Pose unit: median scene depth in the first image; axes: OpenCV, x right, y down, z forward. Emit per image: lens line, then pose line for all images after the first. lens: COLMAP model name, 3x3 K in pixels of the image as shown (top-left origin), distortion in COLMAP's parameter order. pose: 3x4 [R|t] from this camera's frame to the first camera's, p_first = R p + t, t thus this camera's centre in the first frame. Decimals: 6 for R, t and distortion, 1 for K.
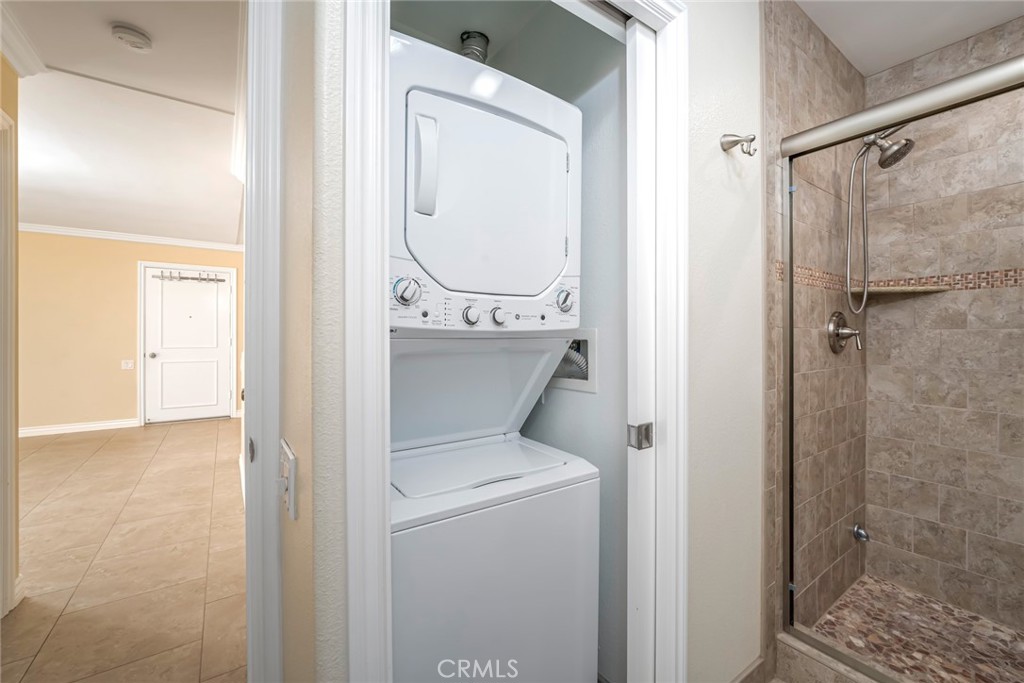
lens RADIAL K [[411.8, 0, 487.8], [0, 411.8, 333.6], [0, 0, 1]] dist [-0.015385, 0.003385]
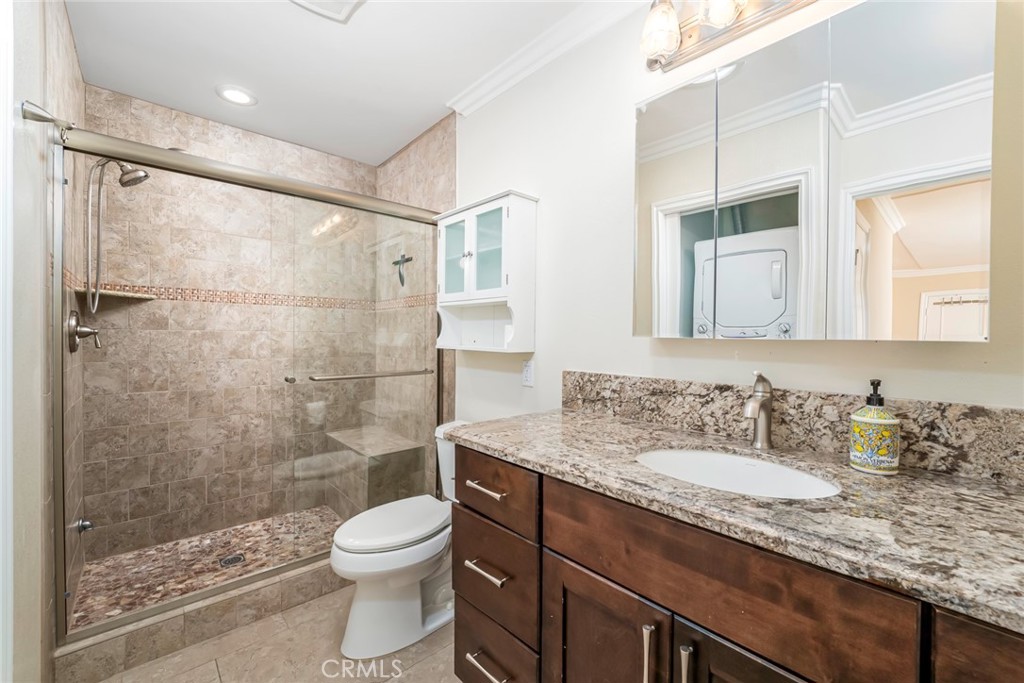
lens RADIAL K [[411.8, 0, 520.3], [0, 411.8, 337.6], [0, 0, 1]] dist [-0.015385, 0.003385]
pose [[-0.149484, -0.003434, 0.988758, -0.295821], [-0.010388, 0.999944, 0.001902, -0.000801], [-0.988710, -0.009987, -0.149511, 0.070127]]
